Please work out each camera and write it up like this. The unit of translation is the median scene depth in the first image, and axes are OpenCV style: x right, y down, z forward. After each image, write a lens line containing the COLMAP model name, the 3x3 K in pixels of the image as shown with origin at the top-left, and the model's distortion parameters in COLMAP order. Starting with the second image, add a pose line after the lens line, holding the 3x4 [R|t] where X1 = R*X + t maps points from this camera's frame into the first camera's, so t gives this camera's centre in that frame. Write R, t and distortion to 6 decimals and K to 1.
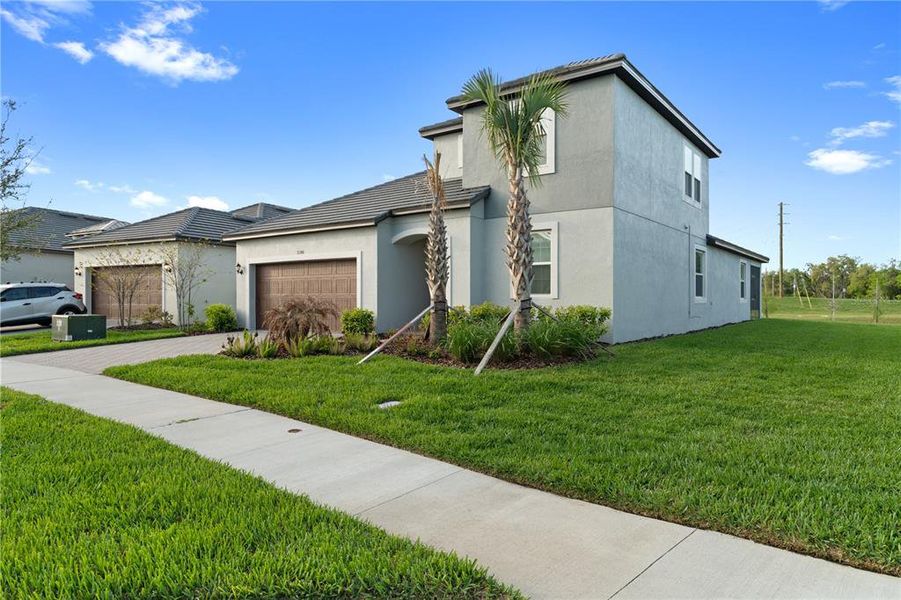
lens RADIAL K [[577.9, 0, 450.5], [0, 577.9, 300.0], [0, 0, 1]] dist [-0.000667, 0.000467]
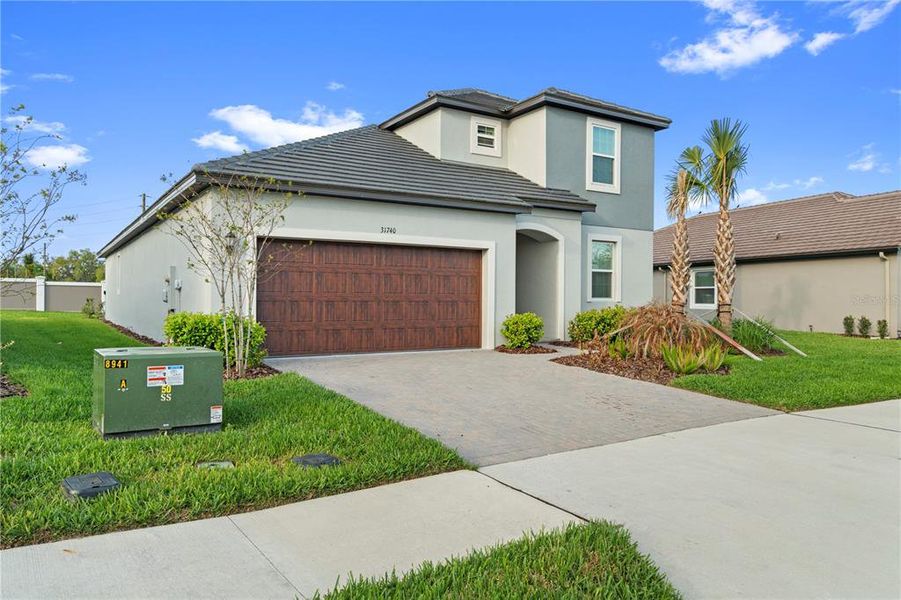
lens RADIAL K [[675.6, 0, 450.5], [0, 675.6, 300.0], [0, 0, 1]] dist [-0.210143, 0.000348]
pose [[0.373085, 0.001725, 0.927795, -1.008114], [-0.008991, 0.999958, 0.001757, -0.004276], [-0.927753, -0.008997, 0.373085, 0.682803]]
